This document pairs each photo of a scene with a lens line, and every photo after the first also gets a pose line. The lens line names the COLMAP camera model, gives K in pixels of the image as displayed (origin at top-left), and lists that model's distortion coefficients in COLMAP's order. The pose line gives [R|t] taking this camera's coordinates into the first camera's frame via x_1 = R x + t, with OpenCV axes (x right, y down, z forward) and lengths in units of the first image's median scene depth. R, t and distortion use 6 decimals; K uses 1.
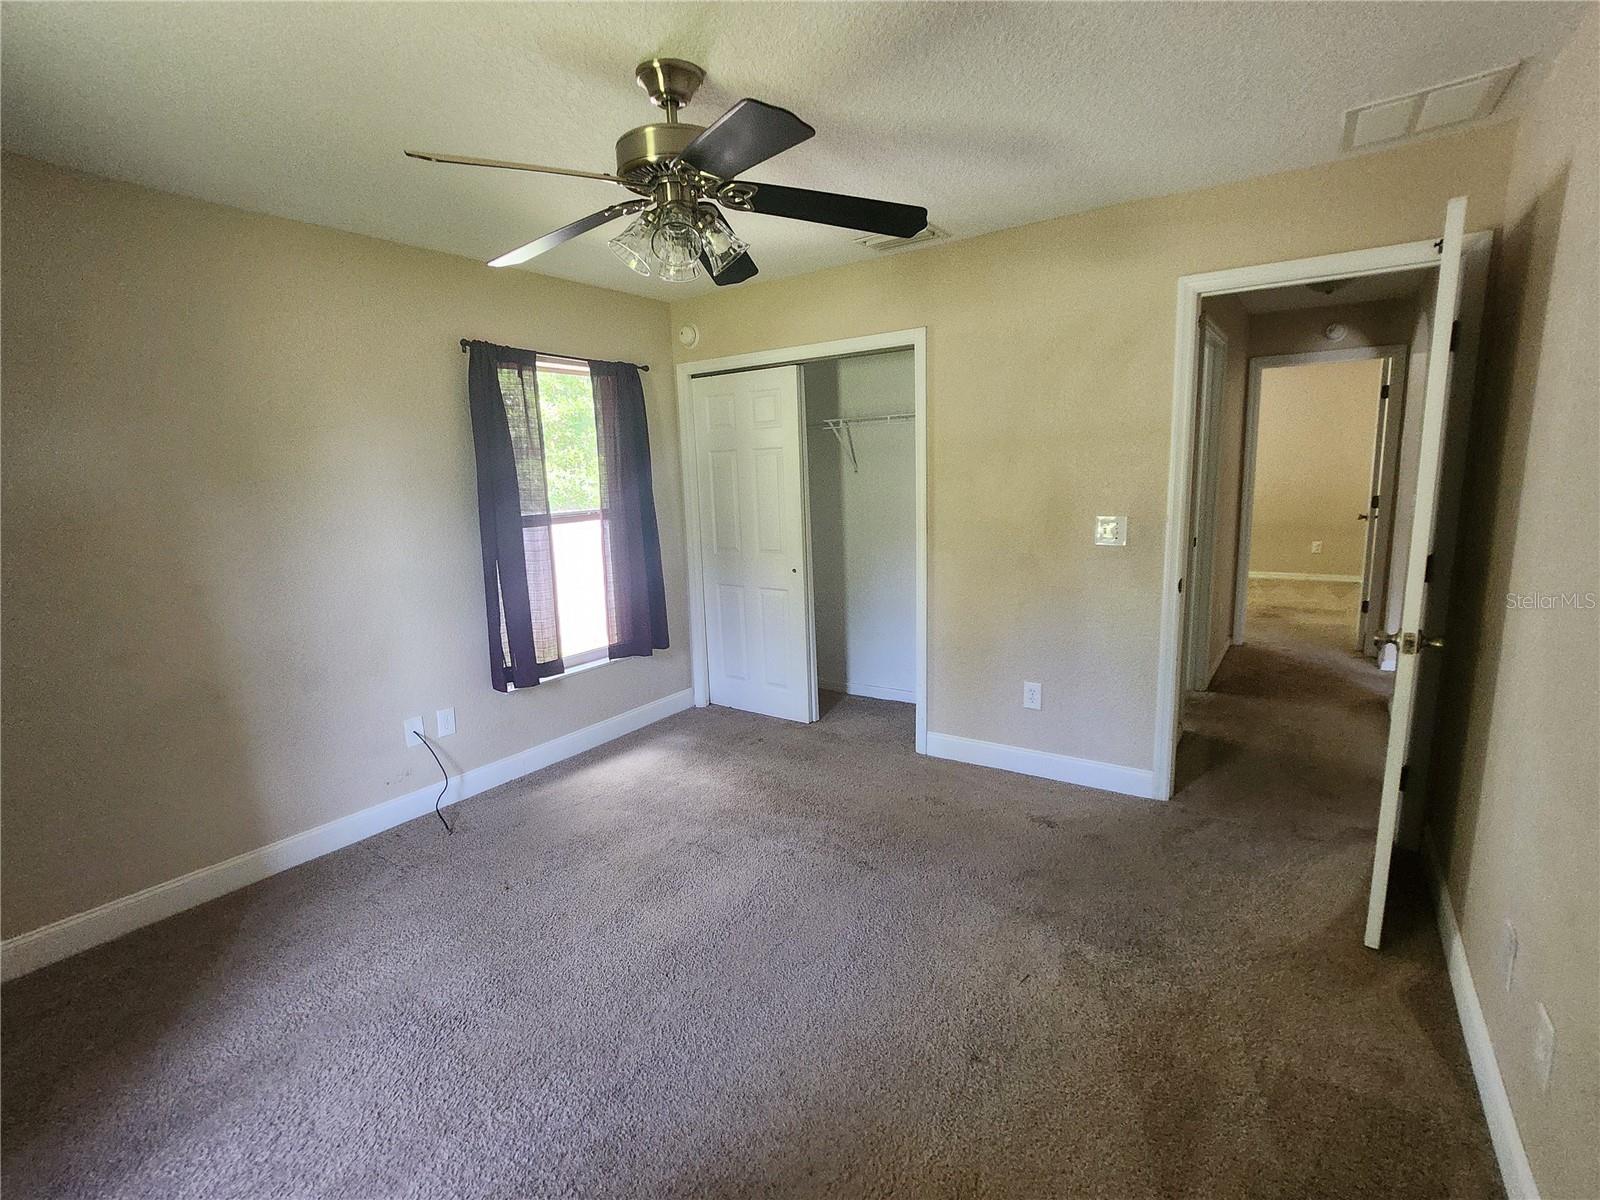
lens RADIAL K [[751.1, 0, 801.5], [0, 751.1, 607.3], [0, 0, 1]] dist [-0.019544, 0.006021]
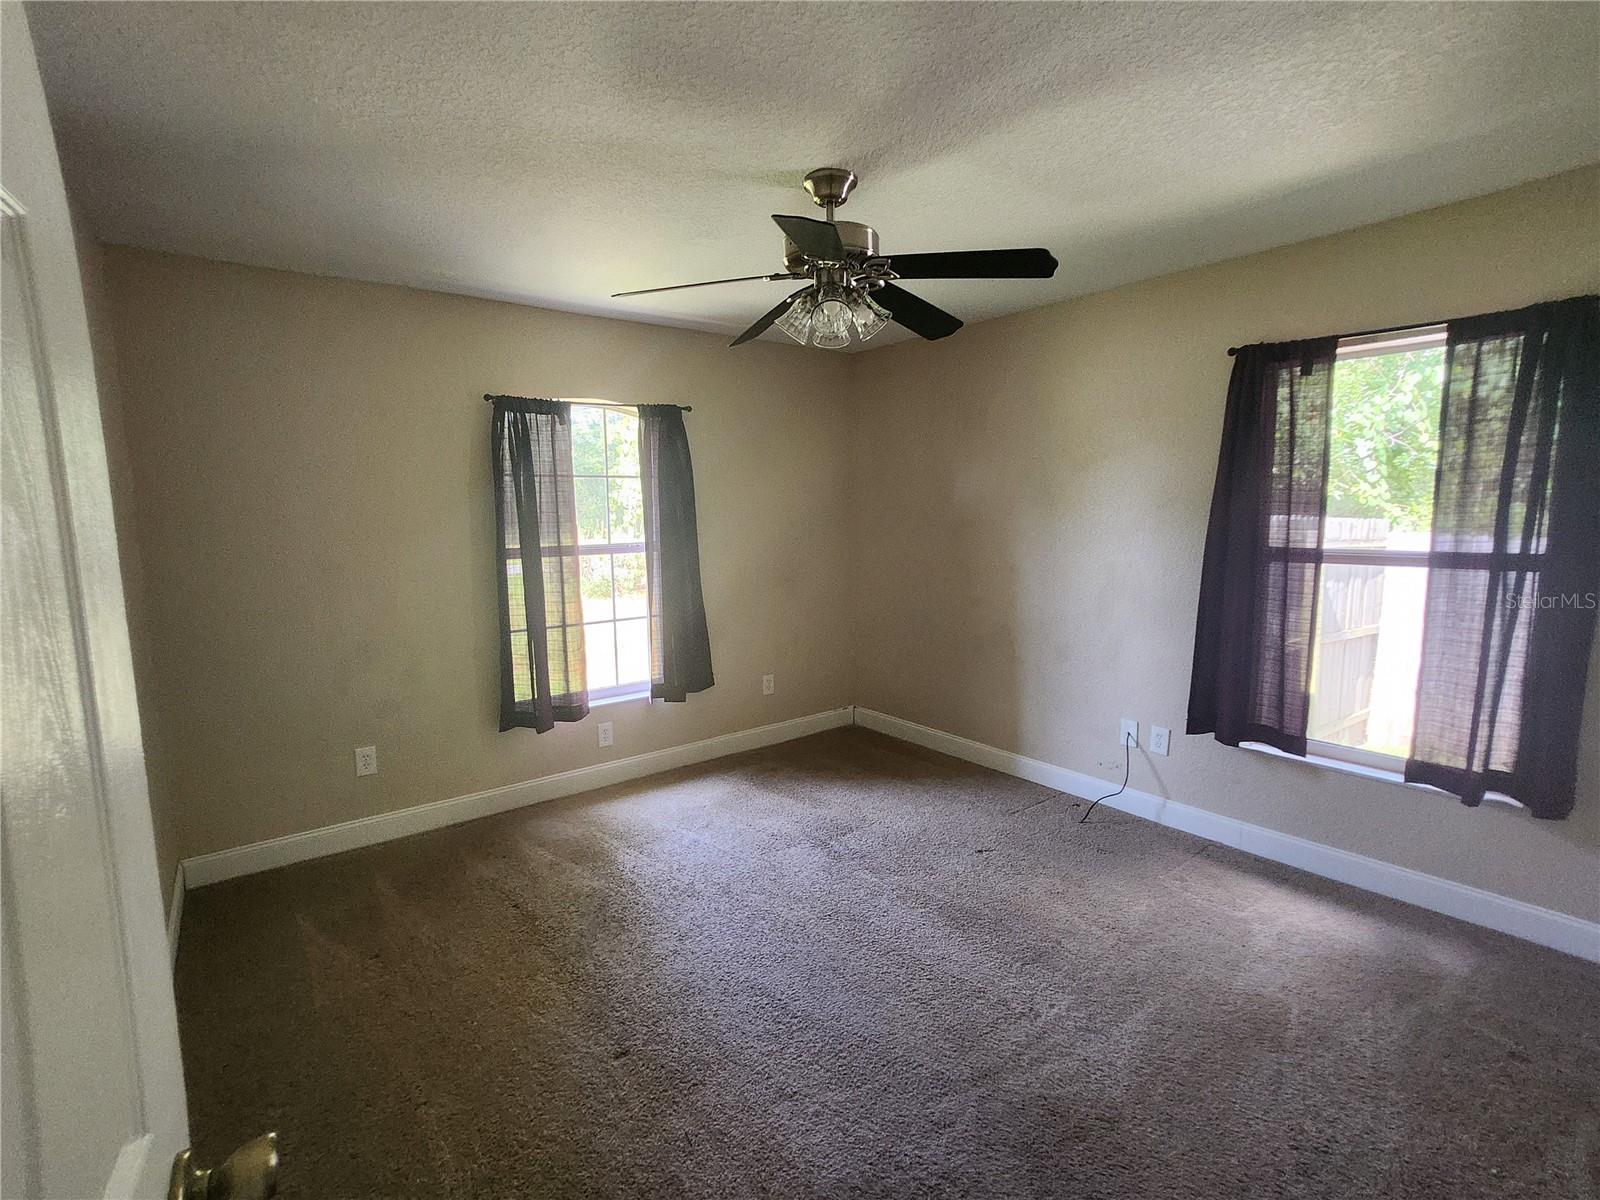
lens RADIAL K [[751.1, 0, 801.0], [0, 751.1, 600.2], [0, 0, 1]] dist [-0.019544, 0.006021]
pose [[-0.310816, 0.154382, -0.937848, 0.560122], [-0.139848, 0.968553, 0.205784, -0.161211], [0.940126, 0.195117, -0.279452, 0.749624]]
